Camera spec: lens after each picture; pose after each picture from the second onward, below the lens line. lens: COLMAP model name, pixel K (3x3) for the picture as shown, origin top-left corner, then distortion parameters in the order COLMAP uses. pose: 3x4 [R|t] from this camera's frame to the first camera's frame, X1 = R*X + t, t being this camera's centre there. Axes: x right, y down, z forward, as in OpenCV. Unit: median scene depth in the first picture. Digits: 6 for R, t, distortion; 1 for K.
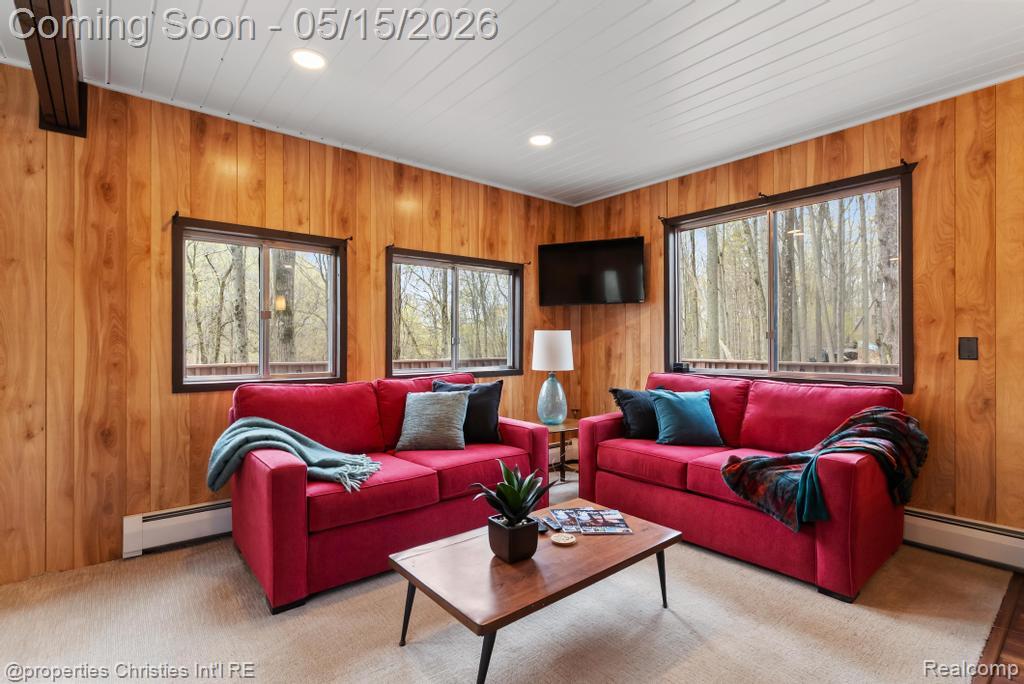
lens RADIAL K [[488.8, 0, 512.0], [0, 488.8, 342.0], [0, 0, 1]] dist [0.000725, 0.000250]
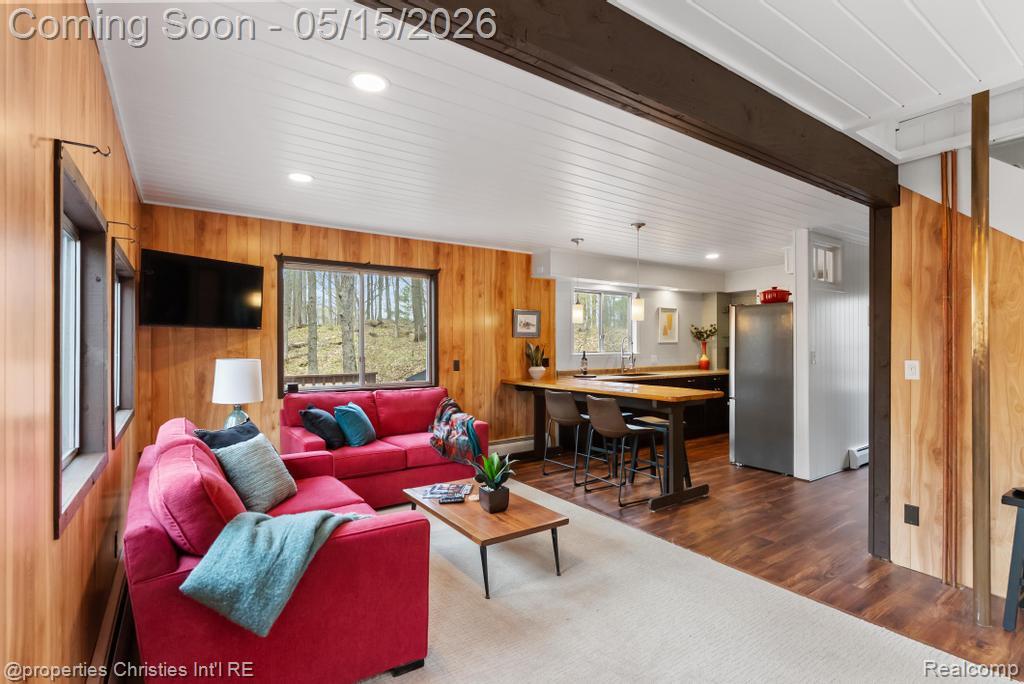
lens RADIAL K [[488.8, 0, 512.0], [0, 488.8, 342.0], [0, 0, 1]] dist [0.000725, 0.000250]
pose [[0.087911, 0.009057, 0.996087, -1.074371], [-0.001449, 0.999959, -0.008964, -0.065376], [-0.996127, -0.000656, 0.087921, 0.541955]]
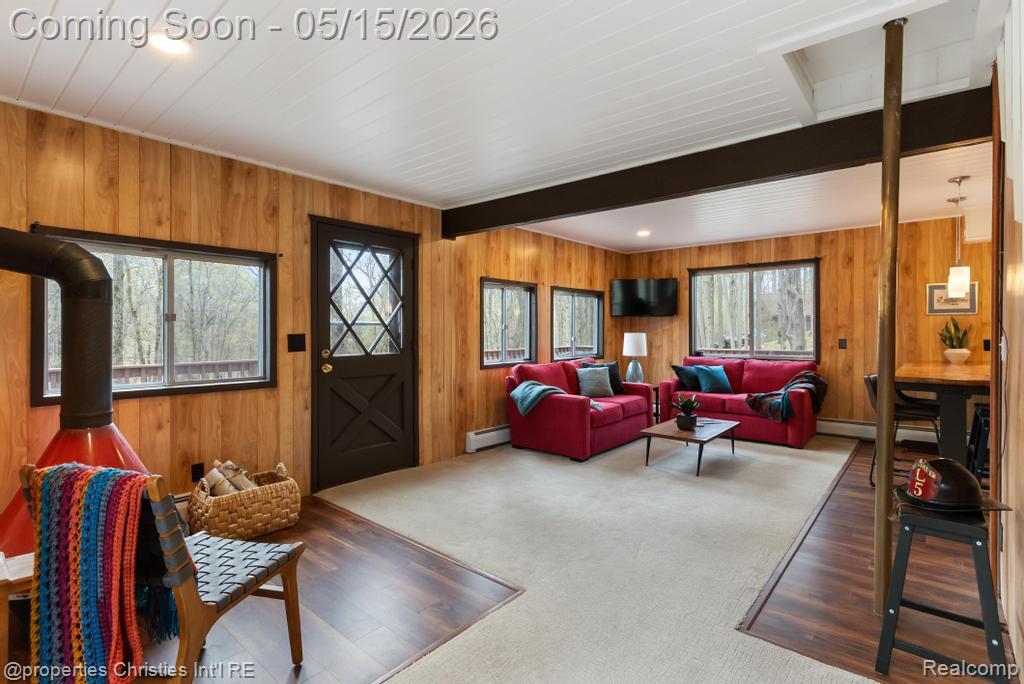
lens RADIAL K [[488.6, 0, 510.8], [0, 488.6, 331.0], [0, 0, 1]] dist [0.002246, 0.000345]
pose [[0.985577, -0.001706, 0.169220, -0.889237], [0.001038, 0.999991, 0.004039, -0.053156], [-0.169225, -0.003805, 0.985570, -0.895034]]
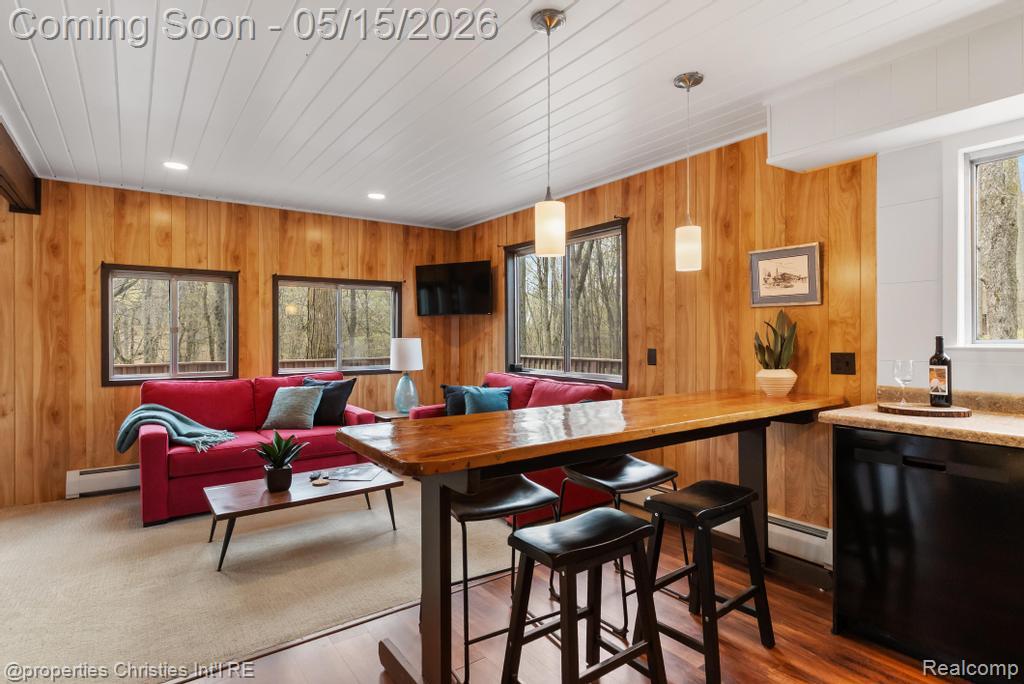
lens RADIAL K [[527.6, 0, 512.1], [0, 527.6, 333.8], [0, 0, 1]] dist [0.002511, -0.000666]
pose [[0.997909, -0.001792, -0.064607, 0.599924], [0.001961, 0.999995, 0.002554, -0.051796], [0.064602, -0.002675, 0.997908, -0.462225]]
